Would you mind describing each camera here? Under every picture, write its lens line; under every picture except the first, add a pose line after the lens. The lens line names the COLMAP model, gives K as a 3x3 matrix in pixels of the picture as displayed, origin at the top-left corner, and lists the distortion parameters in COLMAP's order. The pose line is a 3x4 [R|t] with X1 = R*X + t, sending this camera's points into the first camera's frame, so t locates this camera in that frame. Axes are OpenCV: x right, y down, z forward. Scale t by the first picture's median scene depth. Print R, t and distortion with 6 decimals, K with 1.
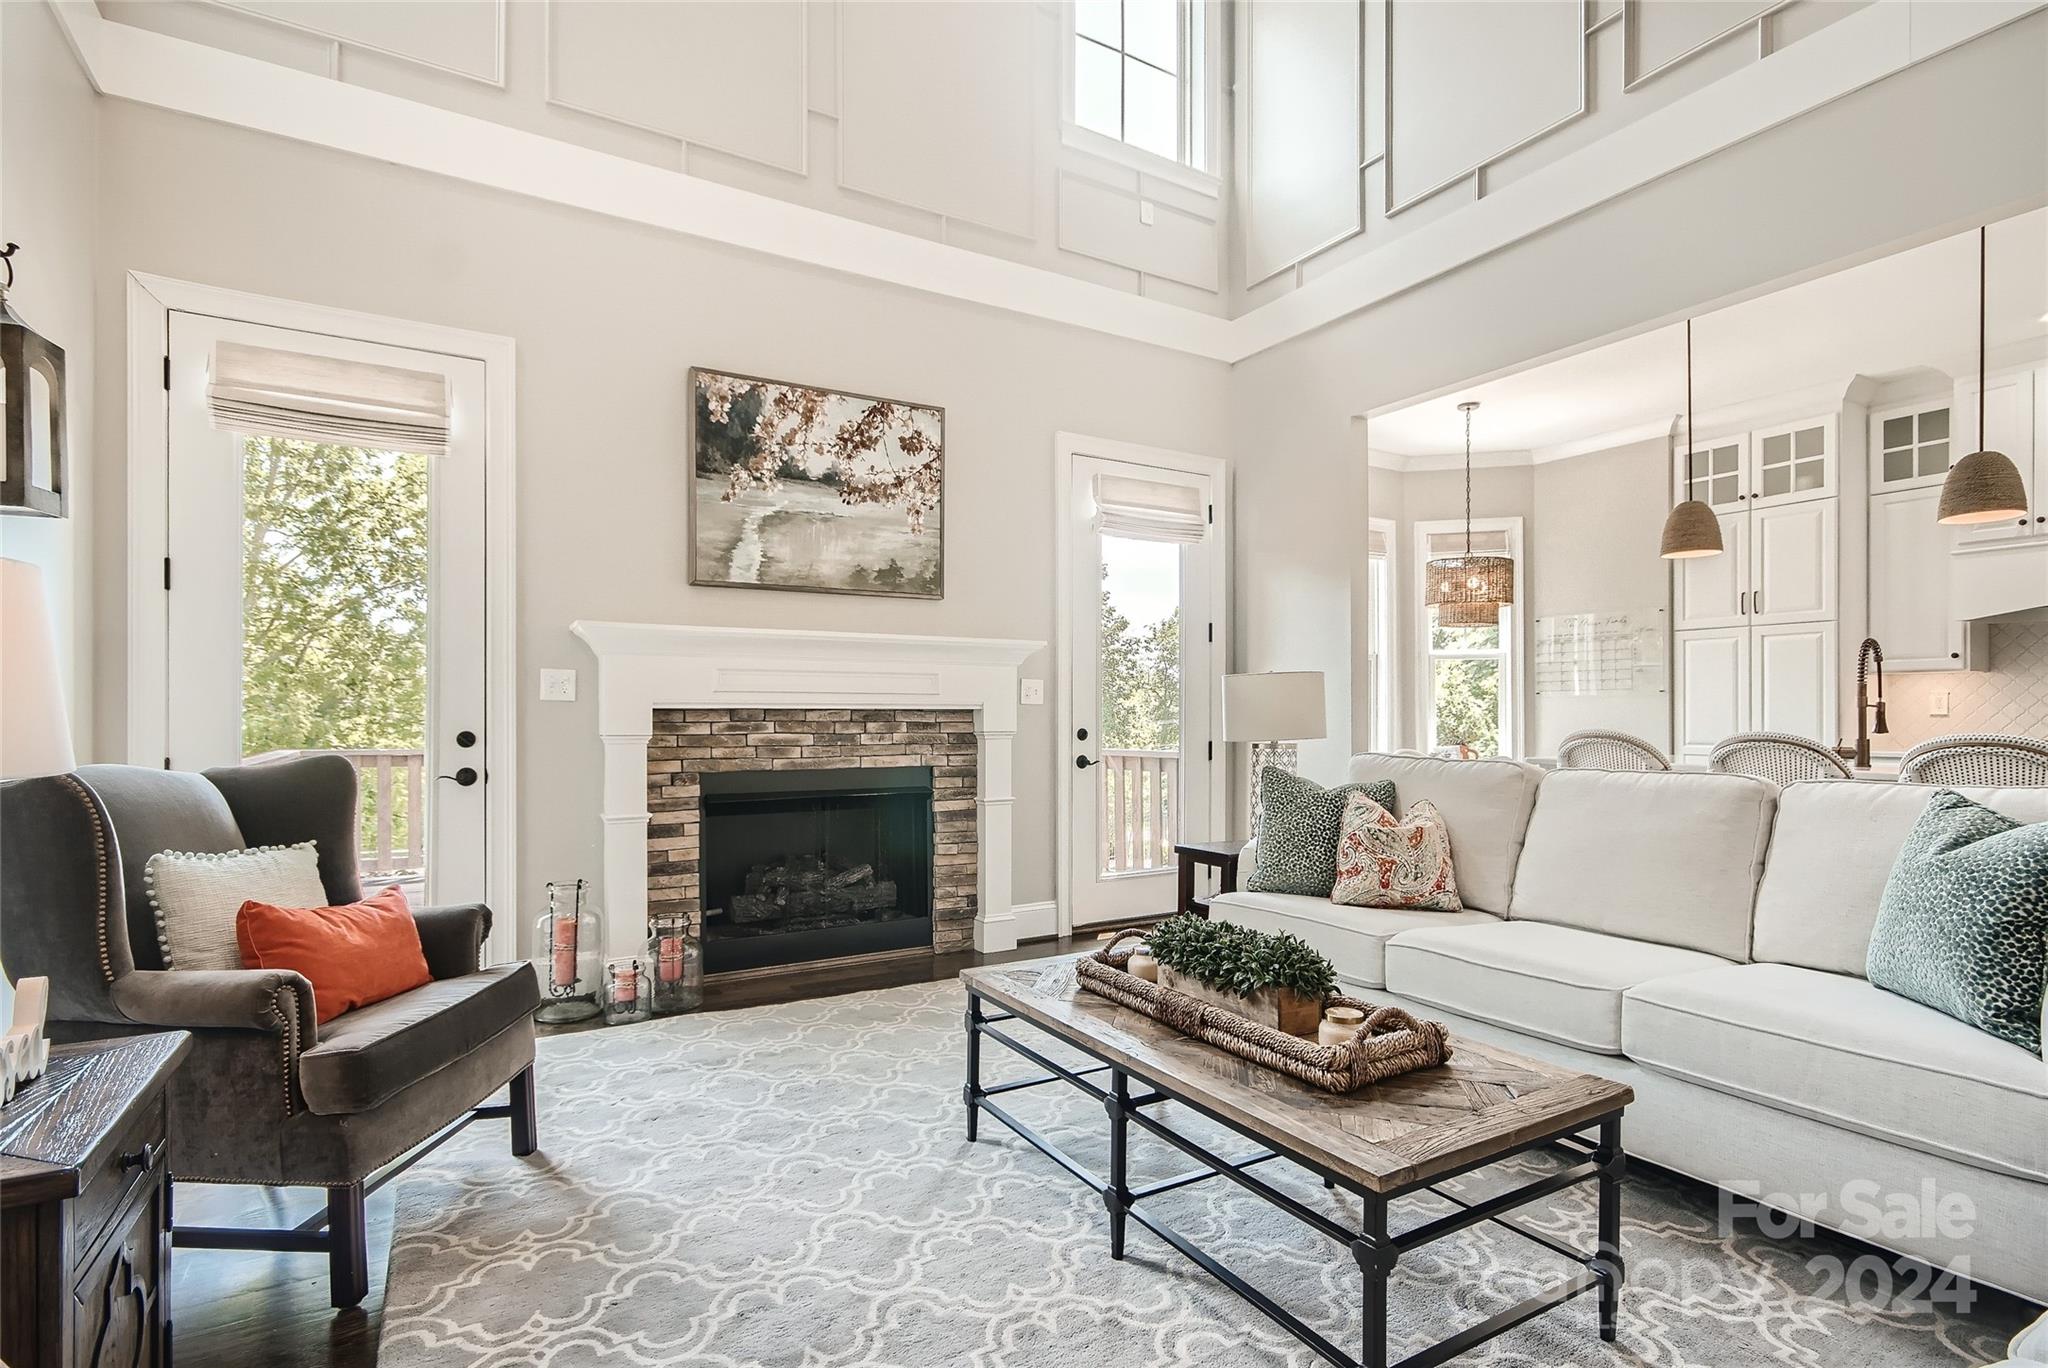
lens RADIAL K [[1023.0, 0, 1024.5], [0, 1023.0, 714.9], [0, 0, 1]] dist [0.000507, 0.009126]
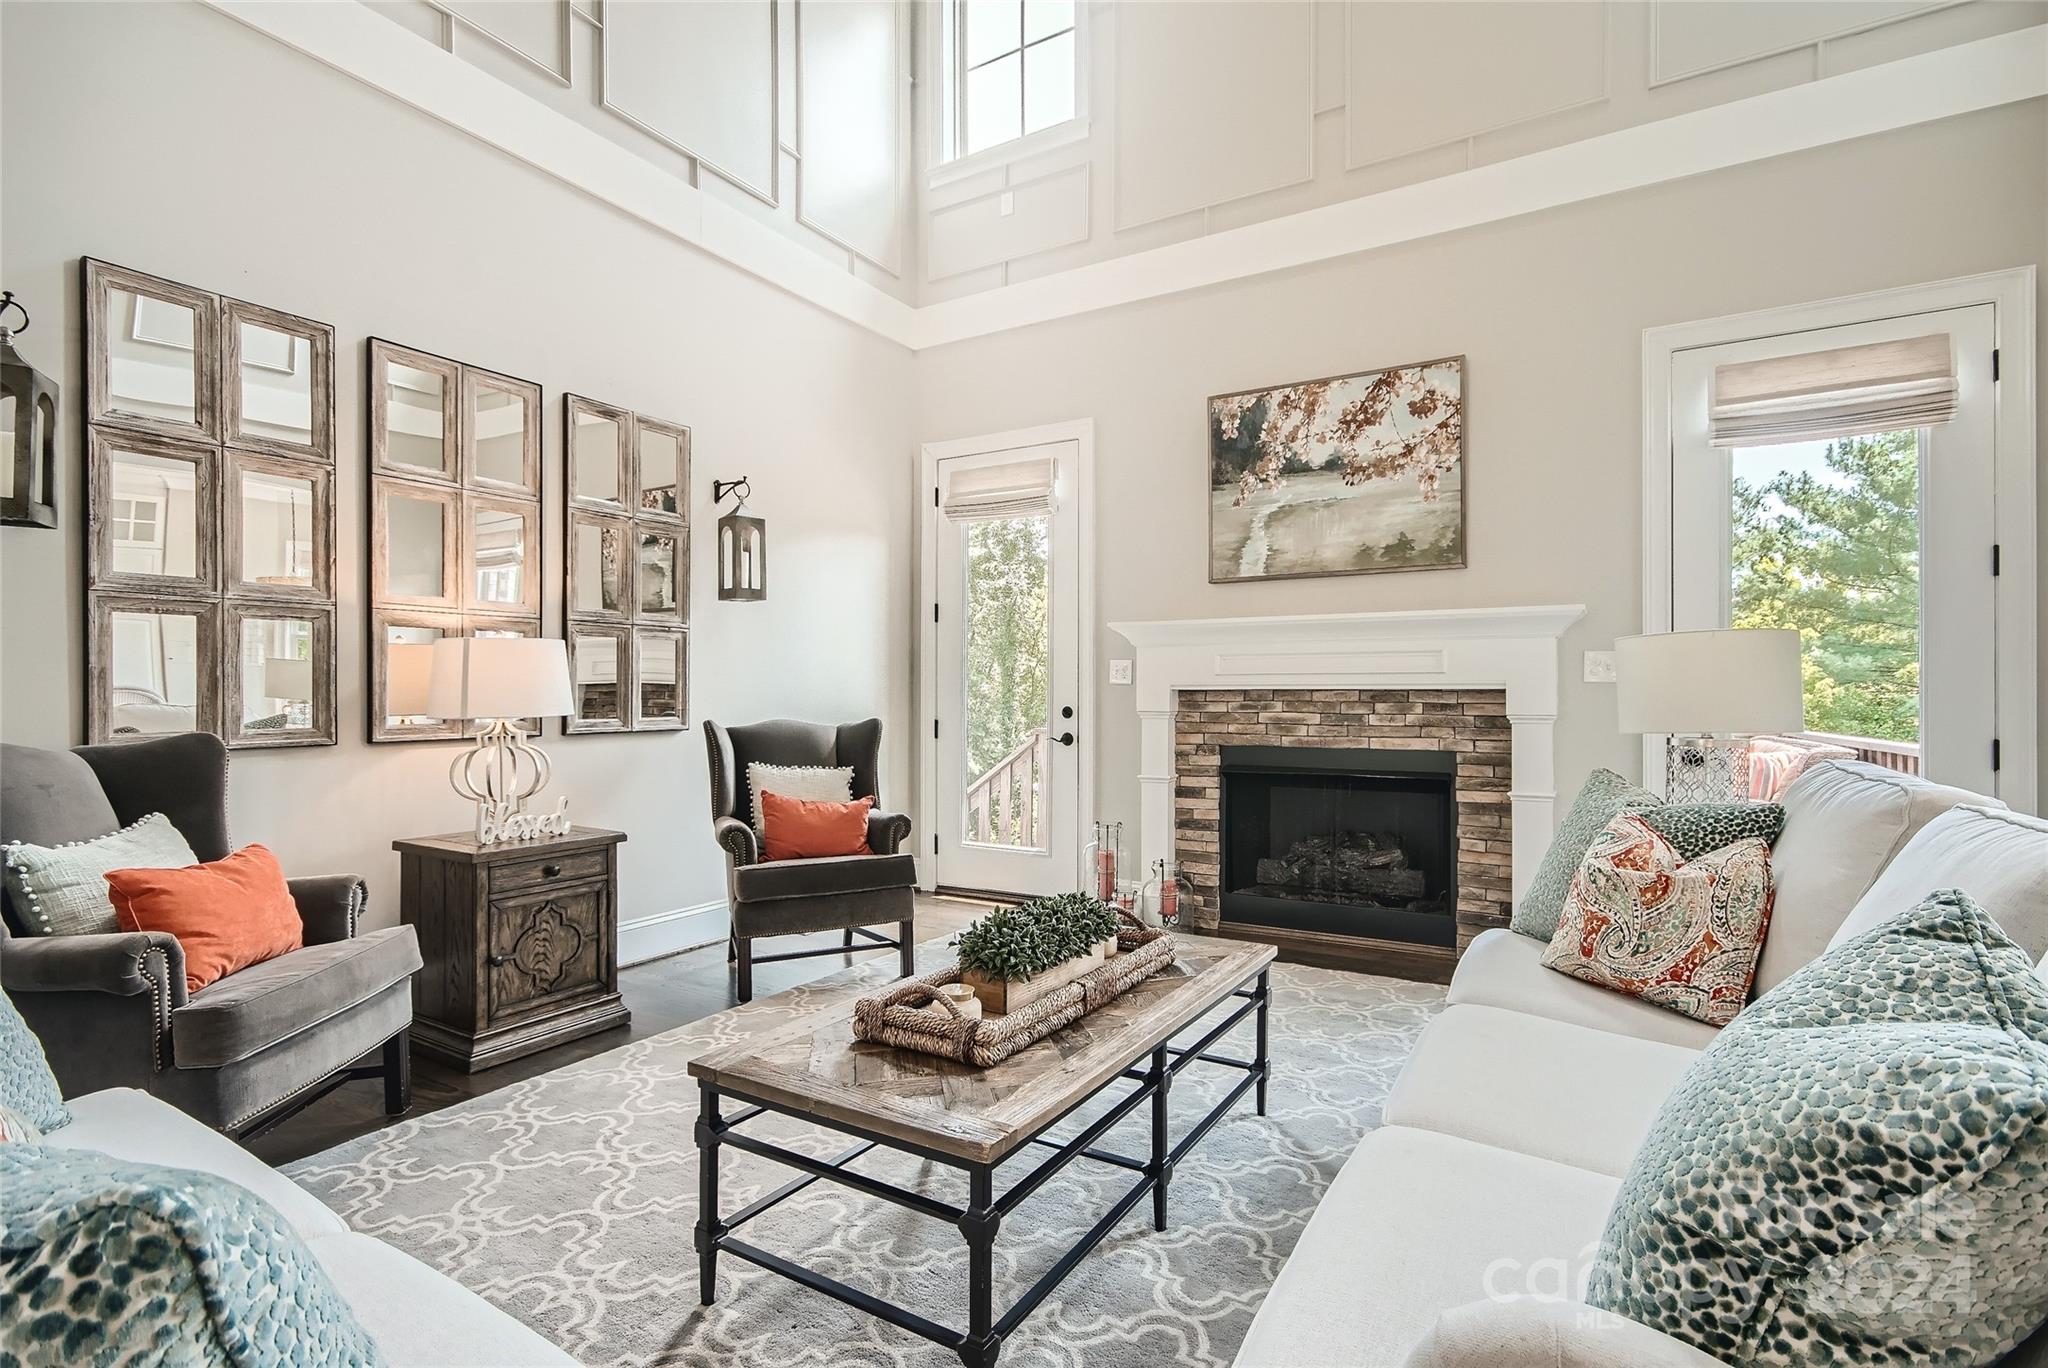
lens RADIAL K [[1023.0, 0, 1053.6], [0, 1023.0, 680.0], [0, 0, 1]] dist [0.000507, 0.009126]
pose [[0.477521, -0.005982, -0.878600, 0.571855], [0.006442, 0.999974, -0.003307, -0.013670], [0.878597, -0.004081, 0.477547, 0.265338]]
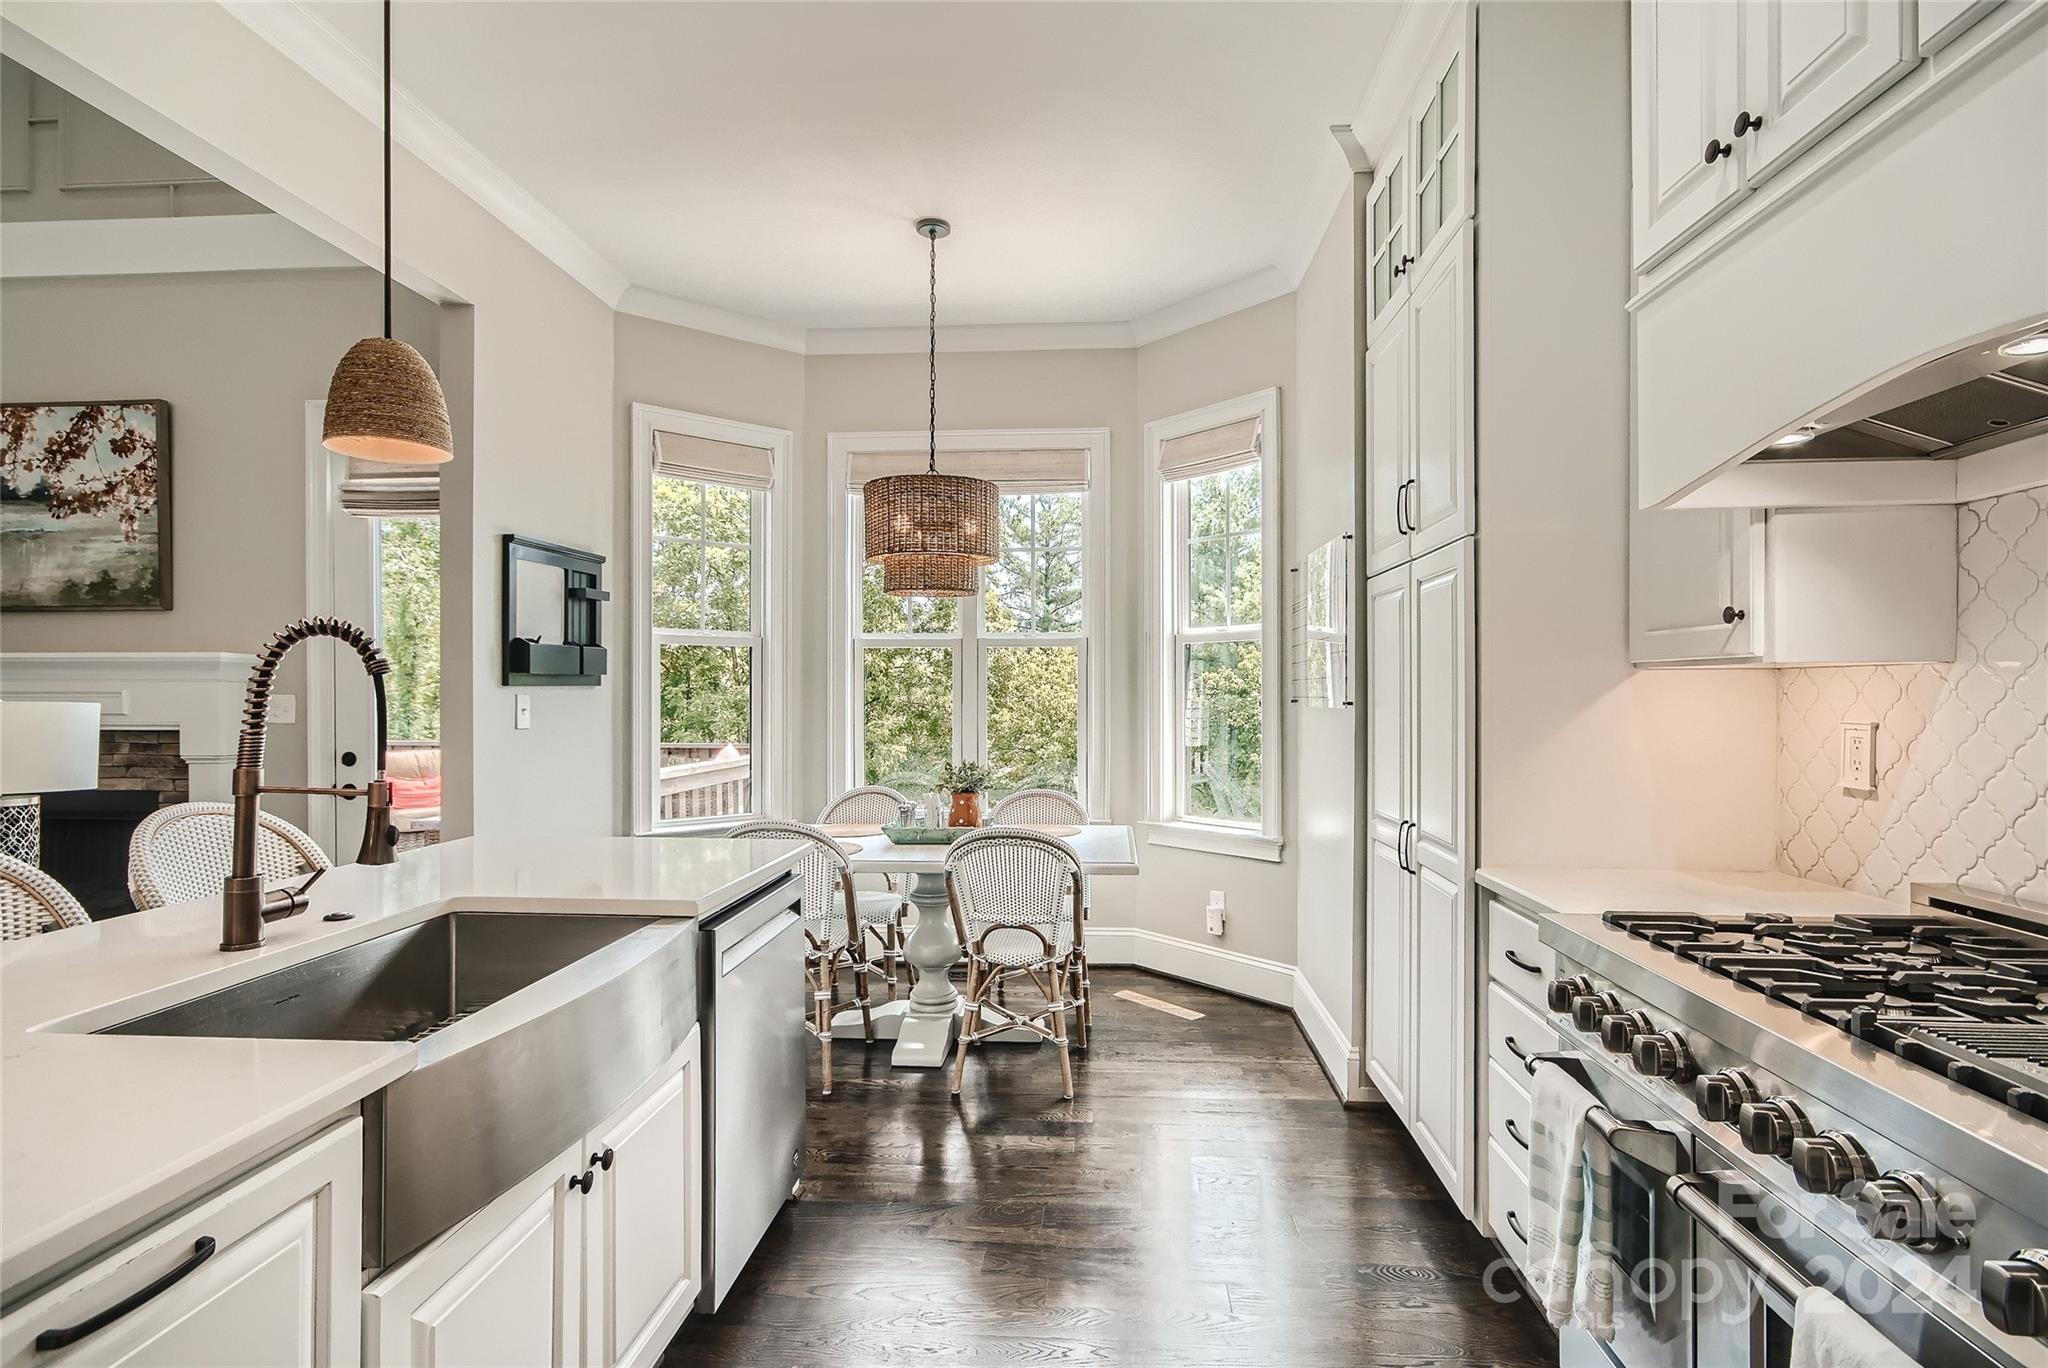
lens RADIAL K [[1023.0, 0, 1023.1], [0, 1023.0, 694.6], [0, 0, 1]] dist [0.000507, 0.009126]
pose [[0.804611, 0.002192, -0.593798, 1.149489], [-0.001318, 0.999997, 0.001905, -0.042313], [0.593800, -0.000750, 0.804612, 0.762162]]
